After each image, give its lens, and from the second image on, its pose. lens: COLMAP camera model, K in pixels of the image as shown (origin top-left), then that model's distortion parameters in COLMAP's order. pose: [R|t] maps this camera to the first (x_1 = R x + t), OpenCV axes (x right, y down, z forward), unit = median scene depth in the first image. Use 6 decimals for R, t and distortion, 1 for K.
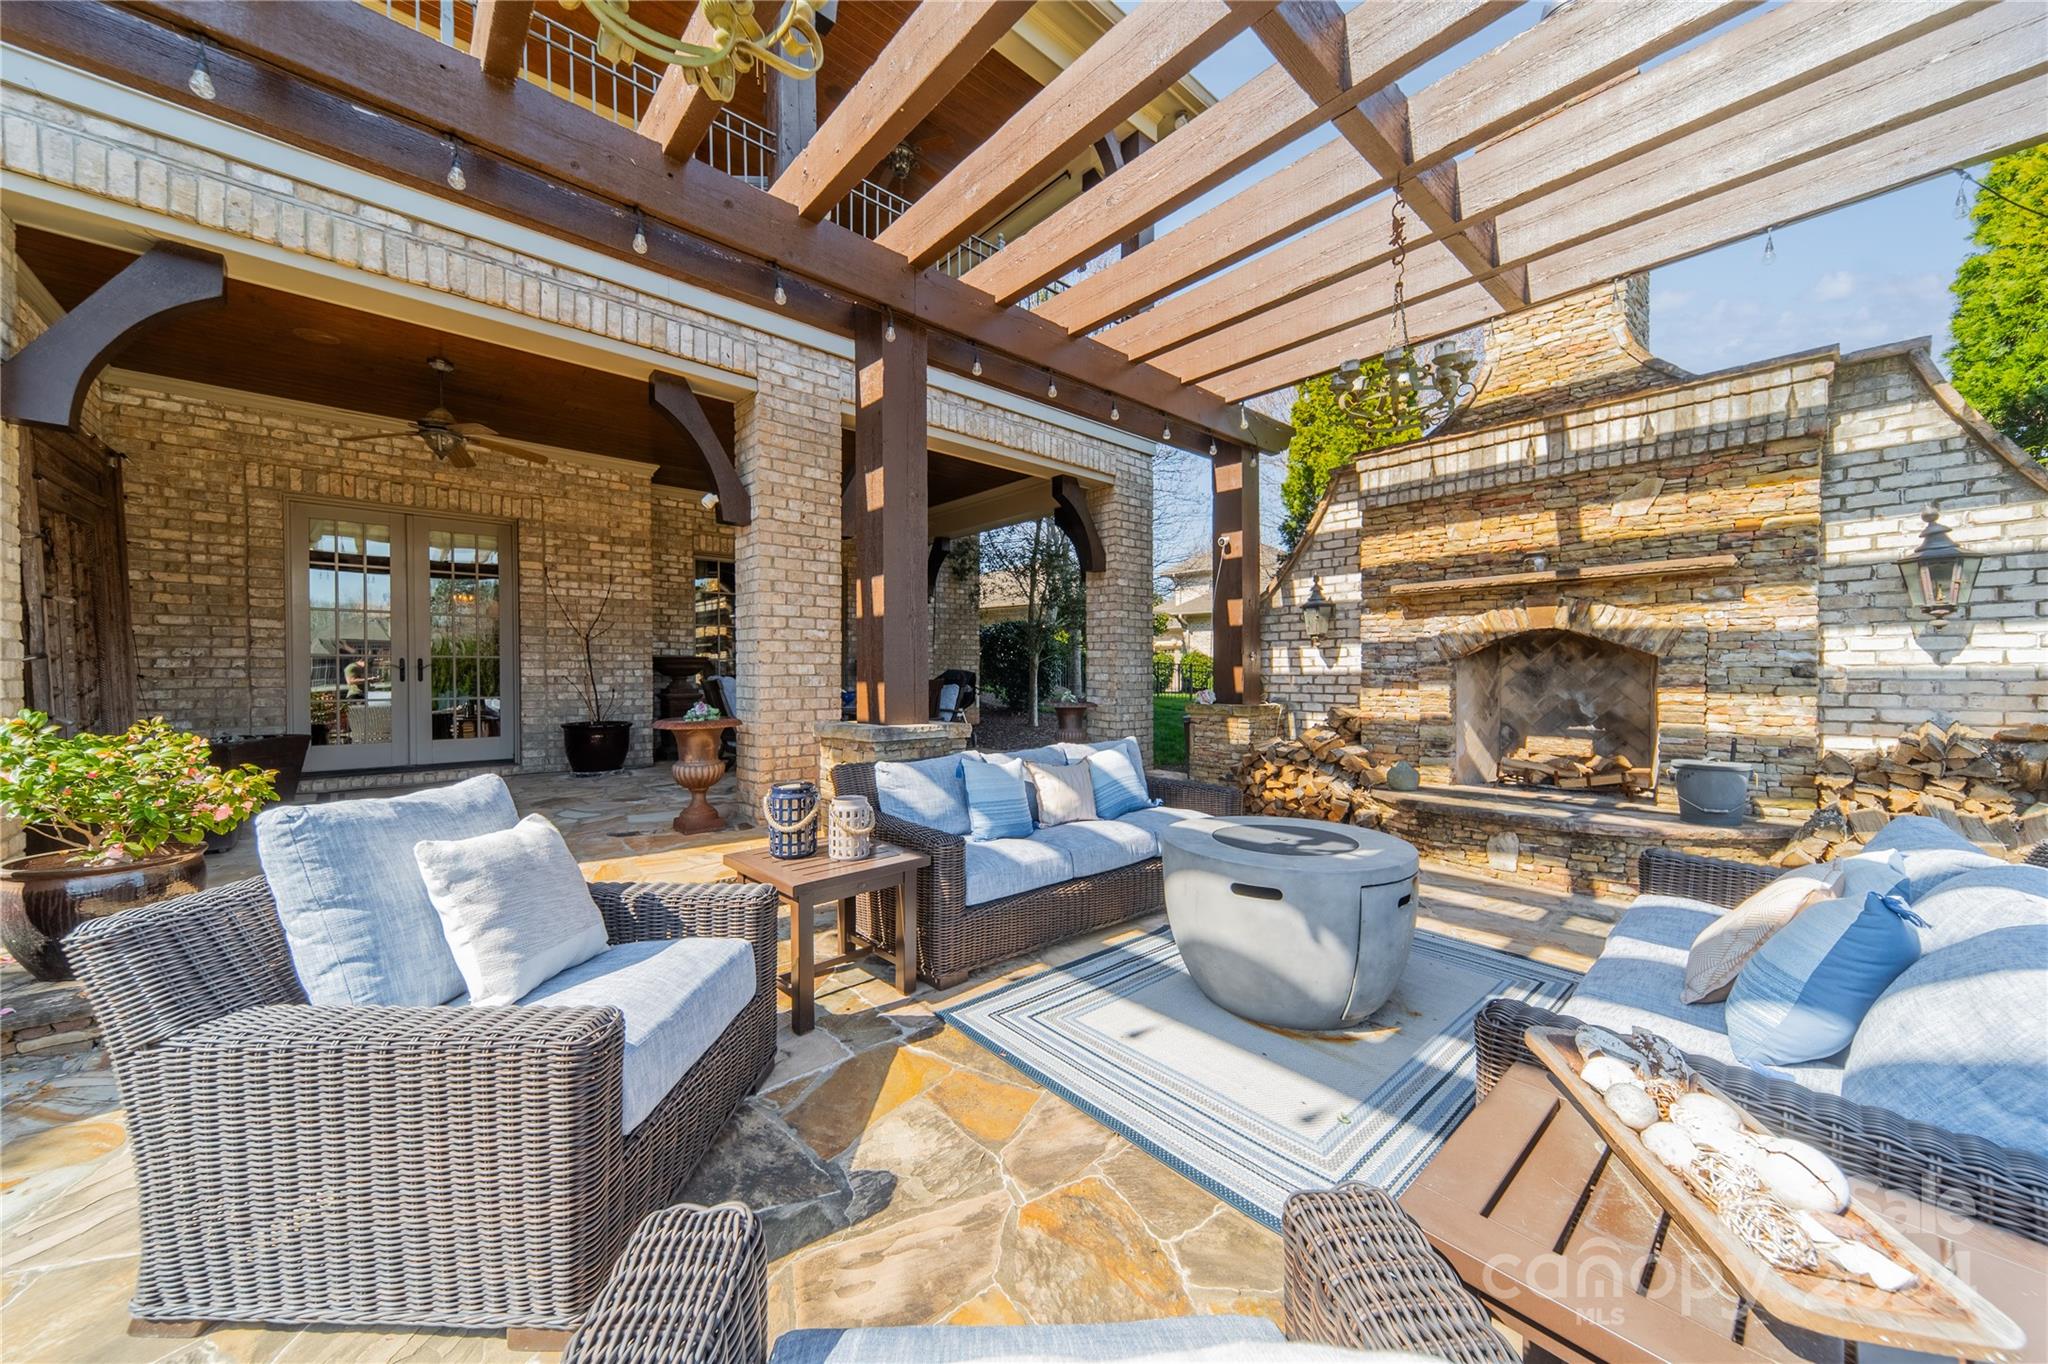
lens RADIAL K [[724.6, 0, 1017.5], [0, 724.6, 680.3], [0, 0, 1]] dist [0.007732, -0.000135]
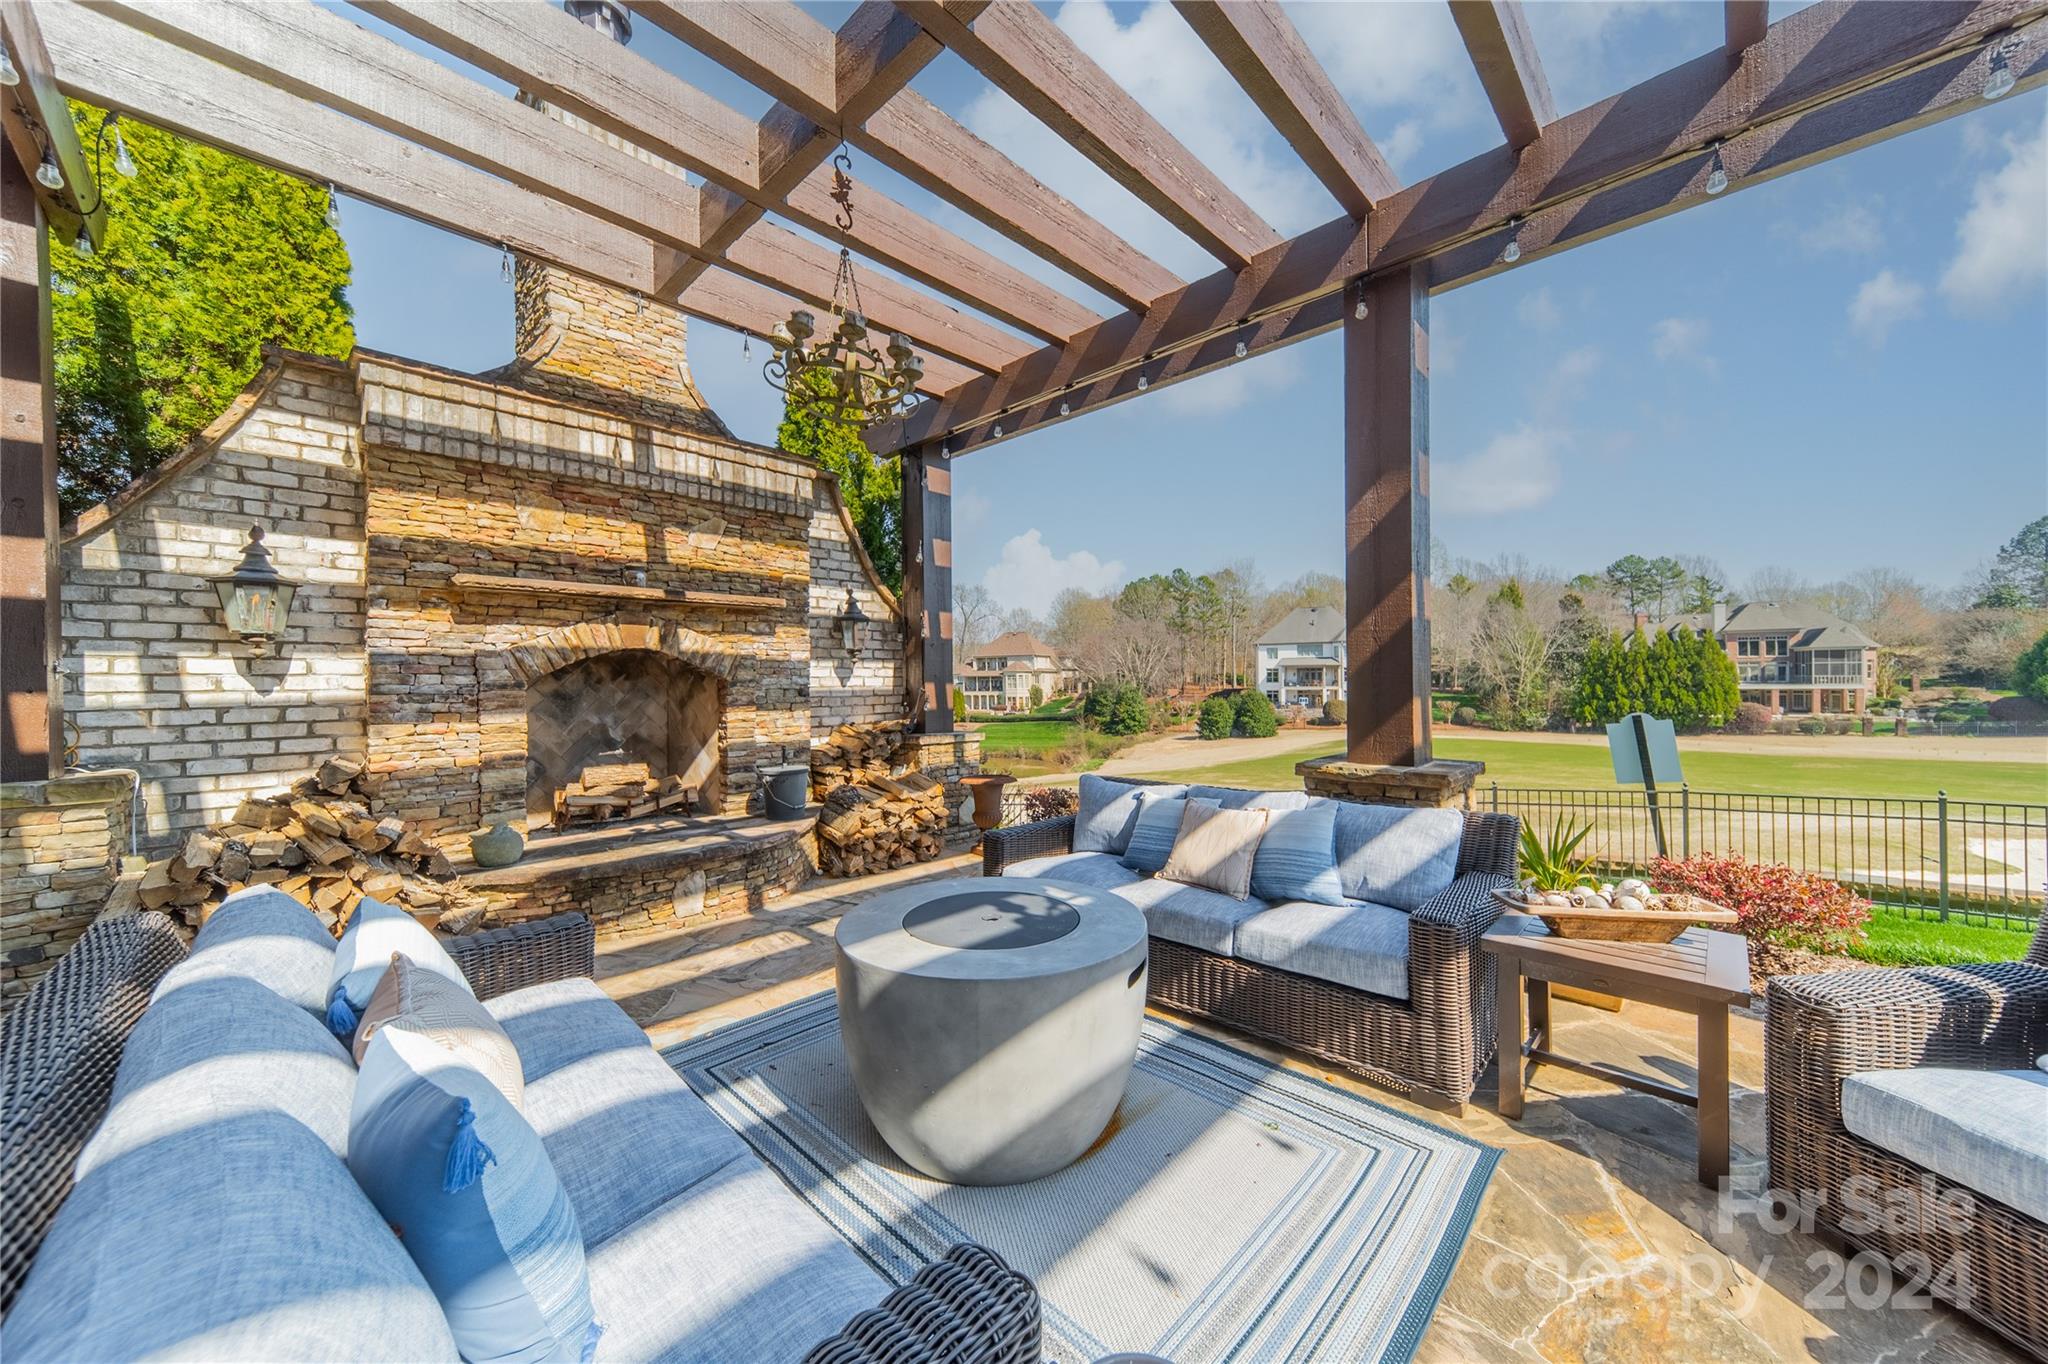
lens RADIAL K [[724.6, 0, 1014.8], [0, 724.6, 679.7], [0, 0, 1]] dist [0.007732, -0.000135]
pose [[-0.075948, 0.005000, 0.997099, -0.228845], [0.019748, 0.999799, -0.003509, -0.017900], [-0.996916, 0.019424, -0.076031, 0.568815]]
